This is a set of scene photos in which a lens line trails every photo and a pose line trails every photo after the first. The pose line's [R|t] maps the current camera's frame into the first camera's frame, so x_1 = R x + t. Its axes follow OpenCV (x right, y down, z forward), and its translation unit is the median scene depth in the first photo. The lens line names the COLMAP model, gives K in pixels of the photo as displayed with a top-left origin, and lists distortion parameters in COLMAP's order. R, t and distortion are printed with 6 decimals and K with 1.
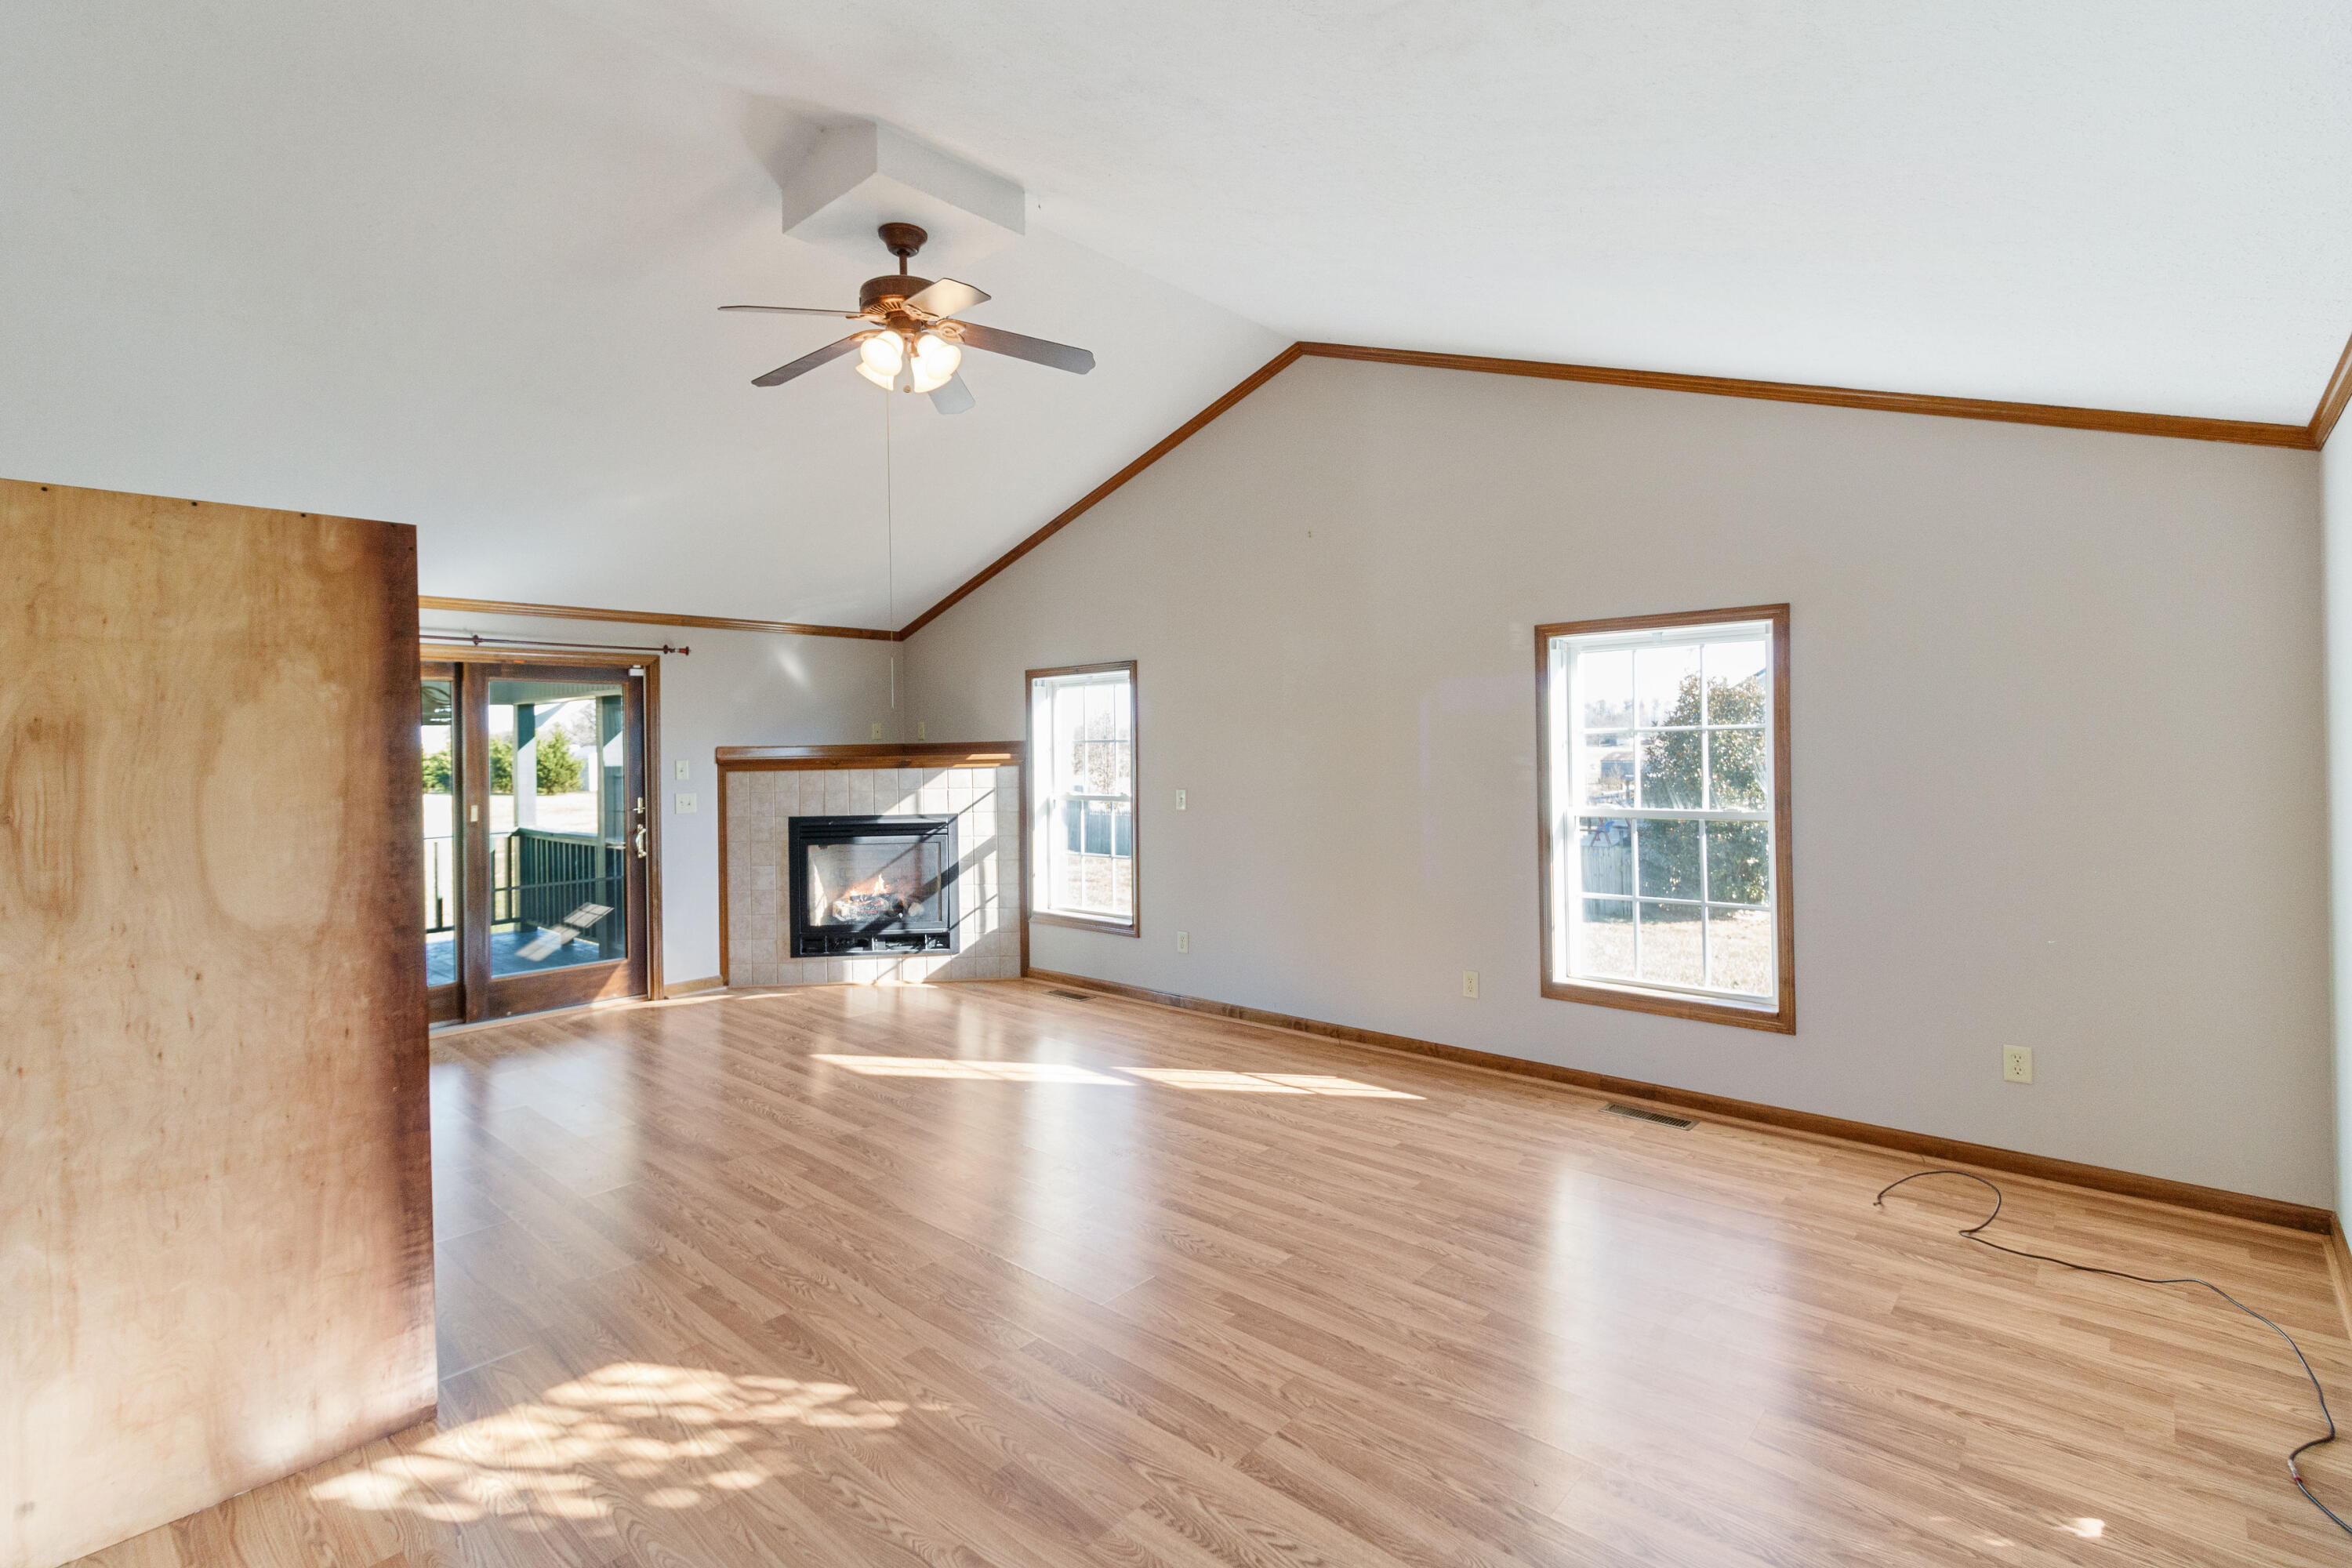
lens RADIAL K [[1090.8, 0, 1205.0], [0, 1090.8, 748.0], [0, 0, 1]] dist [-0.000125, -0.000460]
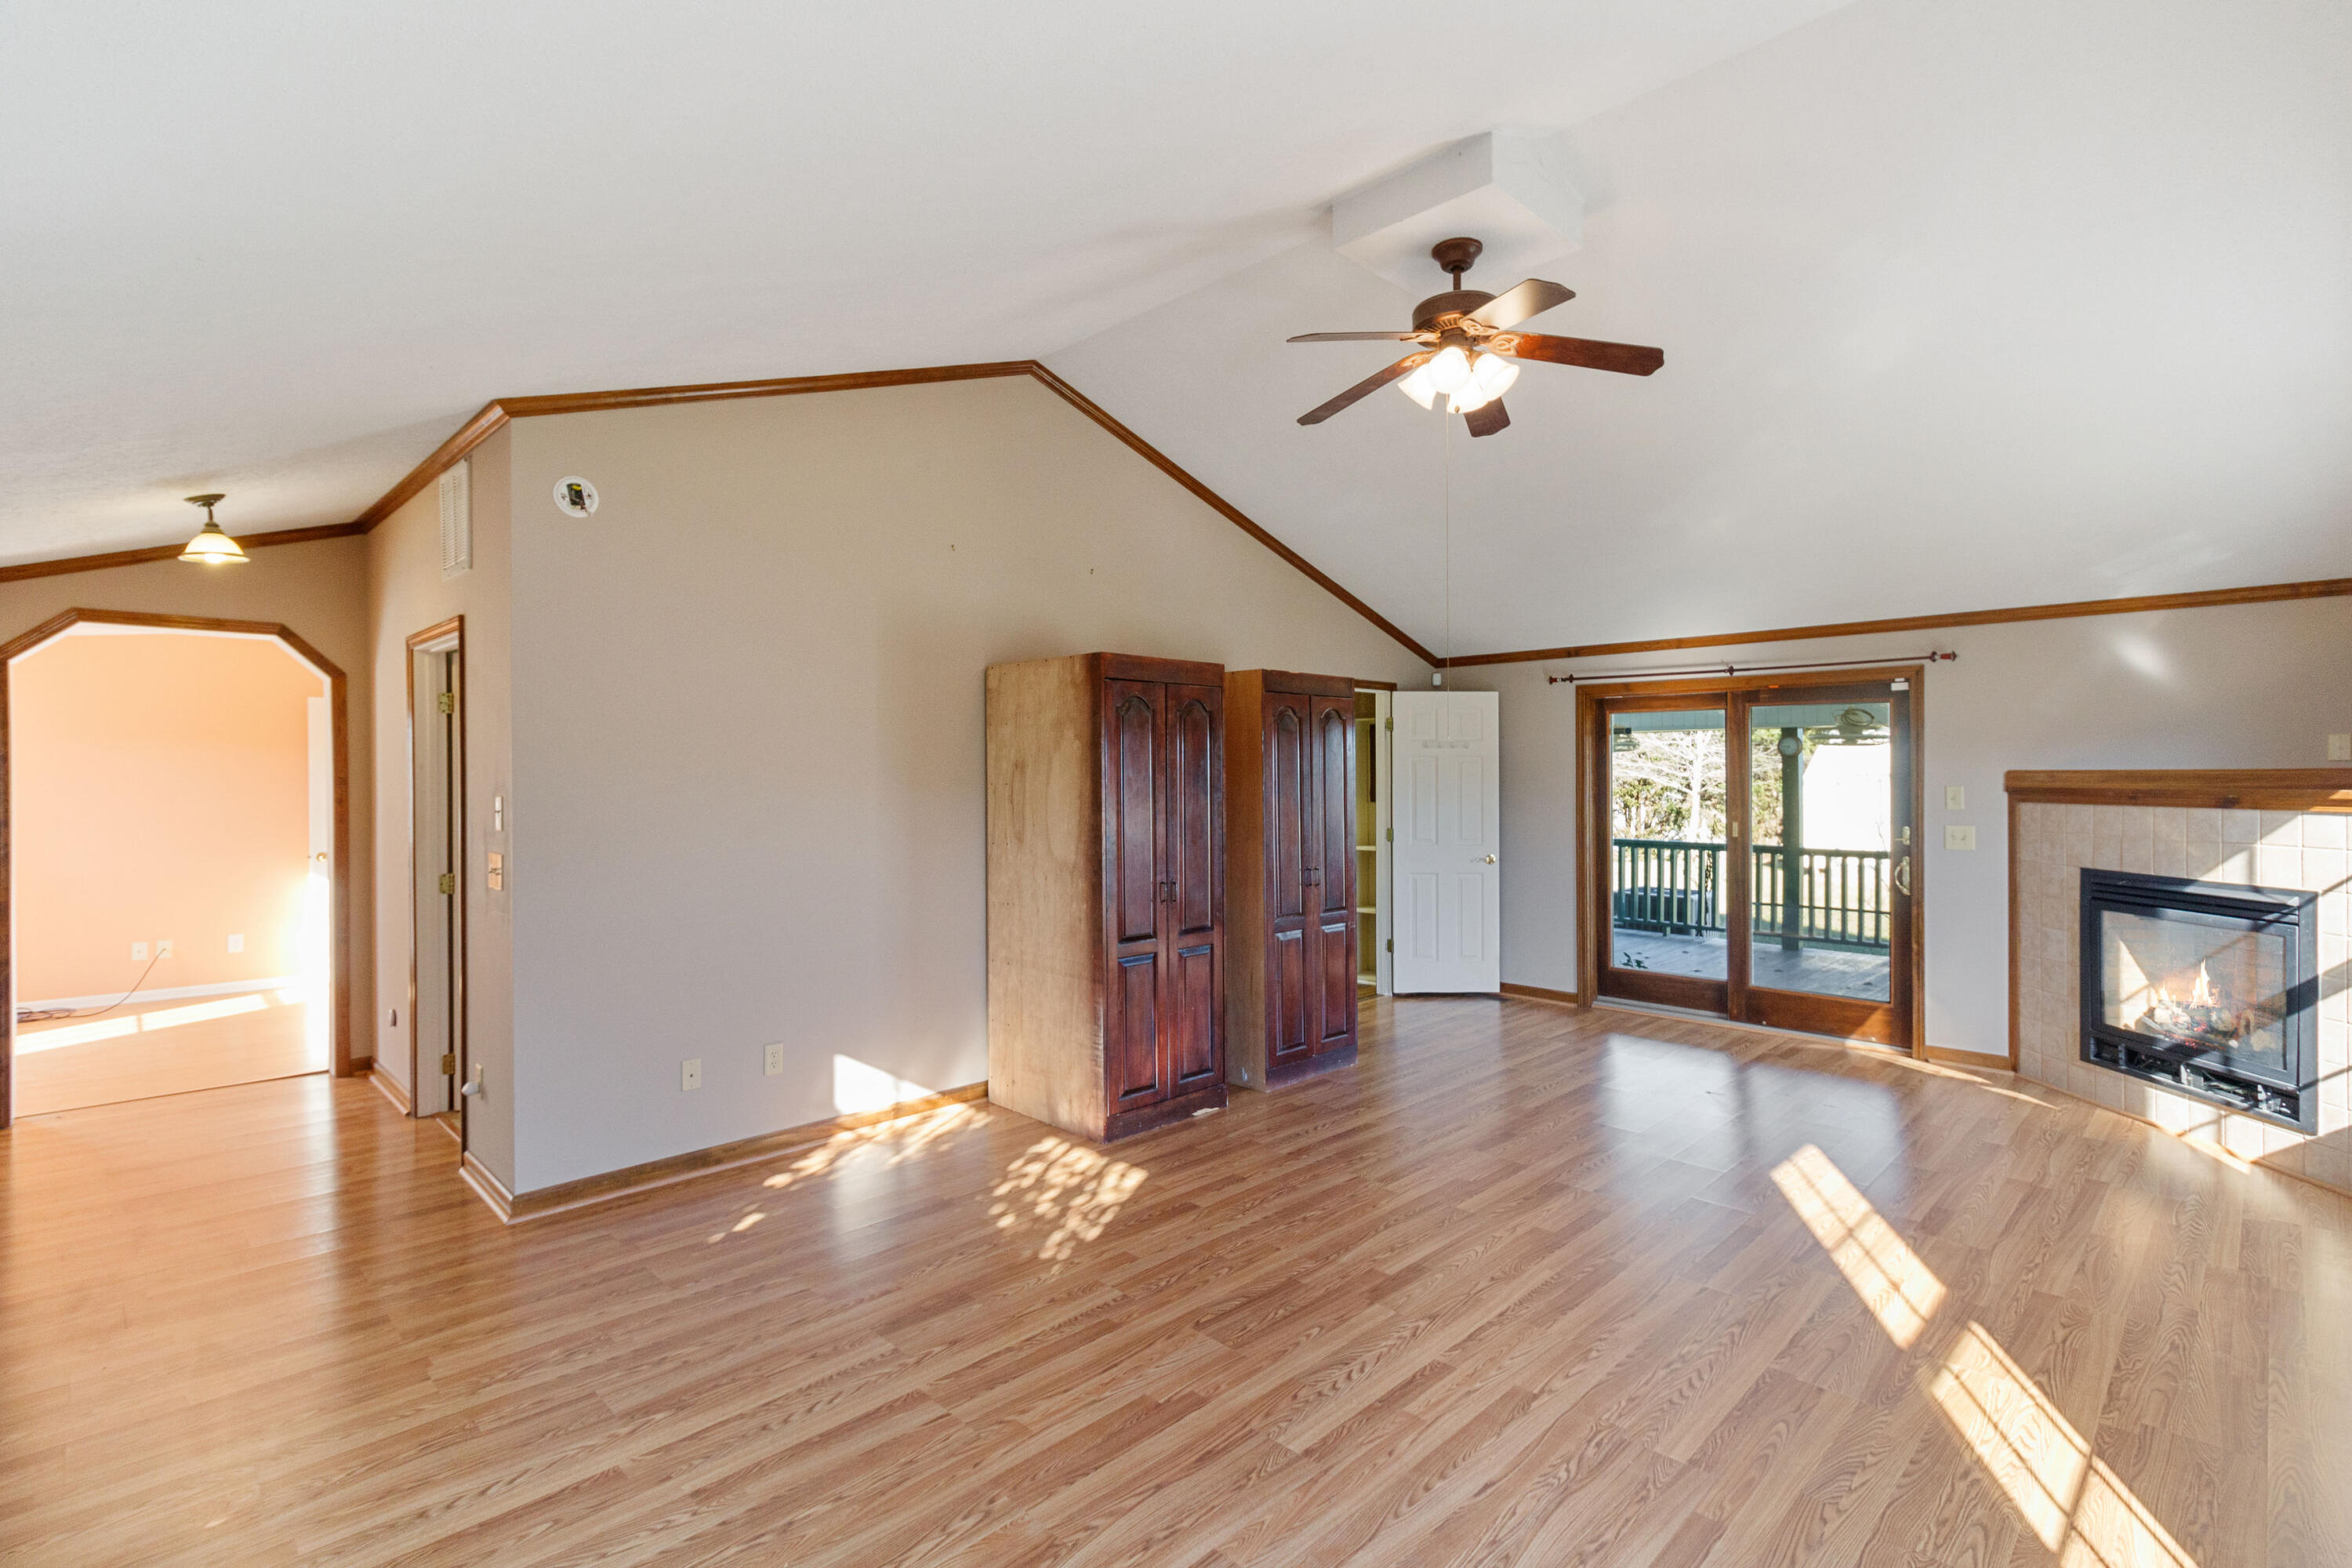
lens RADIAL K [[1090.8, 0, 1178.4], [0, 1090.8, 774.3], [0, 0, 1]] dist [-0.000125, -0.000460]
pose [[-0.067101, 0.016094, -0.997616, 0.665471], [-0.001330, 0.999868, 0.016220, -0.017707], [0.997745, 0.002415, -0.067070, 0.766149]]
